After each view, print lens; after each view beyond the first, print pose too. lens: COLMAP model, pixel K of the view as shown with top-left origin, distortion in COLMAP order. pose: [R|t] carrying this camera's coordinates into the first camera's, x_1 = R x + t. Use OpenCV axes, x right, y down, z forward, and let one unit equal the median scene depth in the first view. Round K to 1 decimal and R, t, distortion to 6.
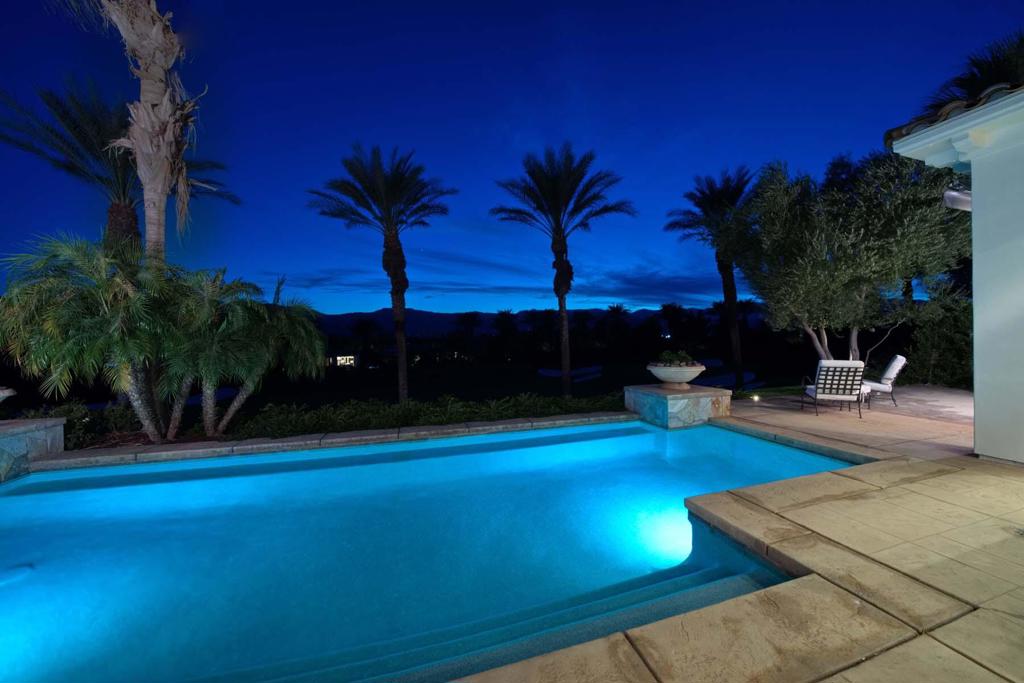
lens RADIAL K [[354.7, 0, 512.0], [0, 354.7, 341.5], [0, 0, 1]] dist [-0.013991, -0.000182]
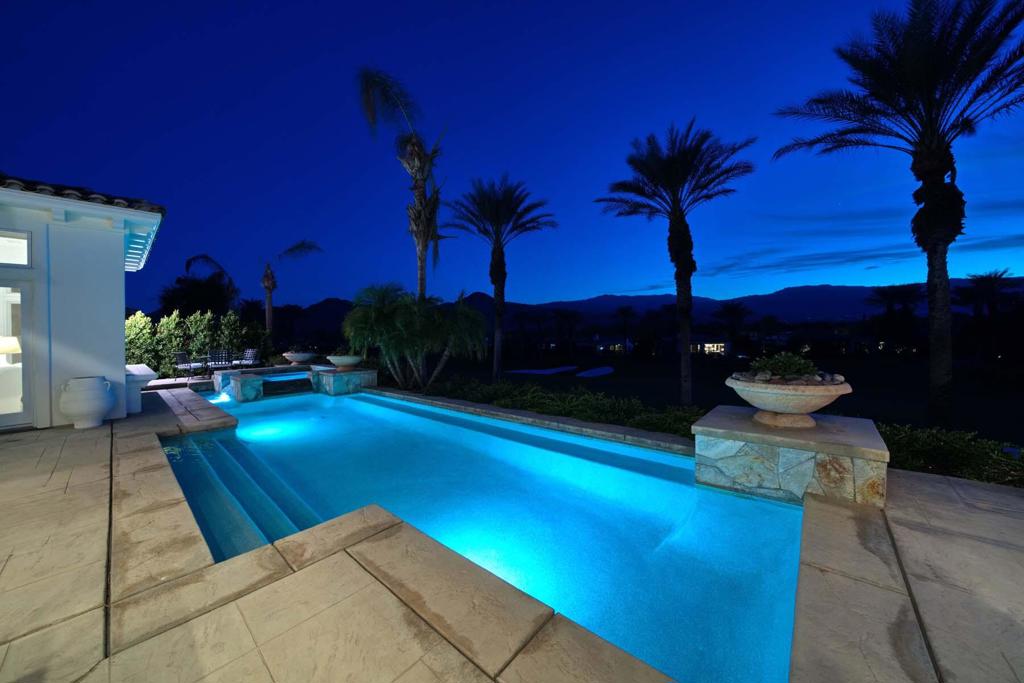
lens RADIAL K [[349.5, 0, 512.0], [0, 349.5, 341.5], [0, 0, 1]] dist [-0.020508, 0.000045]
pose [[0.537469, 0.021040, -0.843021, 0.704967], [0.011243, 0.999421, 0.032111, -0.012985], [0.843208, -0.026737, 0.536922, 0.387381]]
